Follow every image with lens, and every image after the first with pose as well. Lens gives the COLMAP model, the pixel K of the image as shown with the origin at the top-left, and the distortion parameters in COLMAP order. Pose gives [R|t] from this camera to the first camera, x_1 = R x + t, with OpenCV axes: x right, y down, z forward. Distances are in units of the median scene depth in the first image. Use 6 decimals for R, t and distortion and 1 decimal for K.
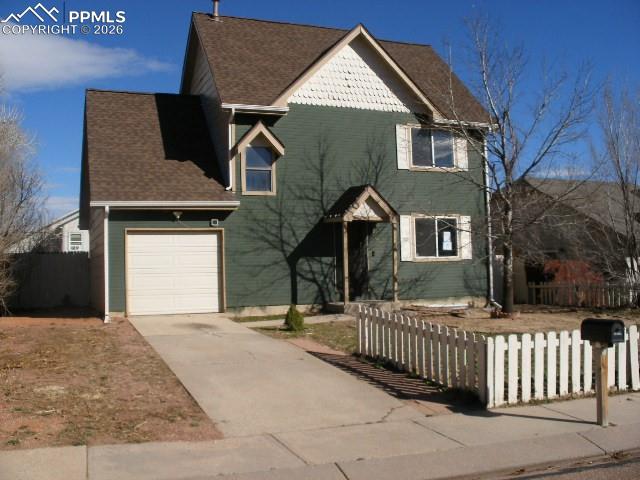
lens RADIAL K [[673.1, 0, 322.0], [0, 673.1, 228.4], [0, 0, 1]] dist [-0.212902, 0.199473]
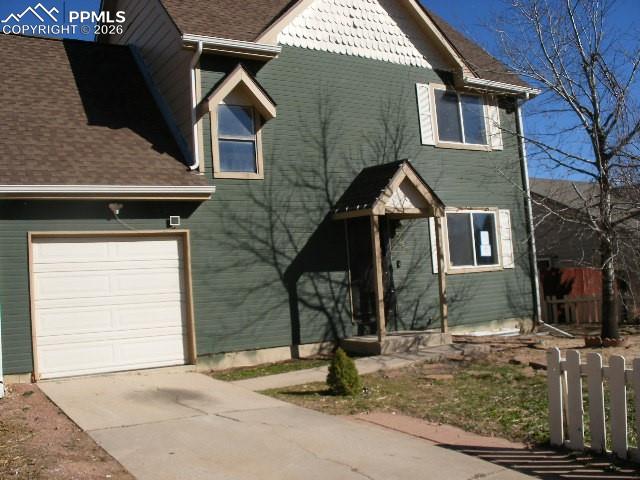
lens RADIAL K [[673.1, 0, 322.0], [0, 673.1, 228.4], [0, 0, 1]] dist [-0.212902, 0.199473]
pose [[0.983577, -0.026965, 0.178464, -0.130589], [0.033778, 0.998808, -0.035245, 0.023526], [-0.177301, 0.040695, 0.983315, 0.350040]]
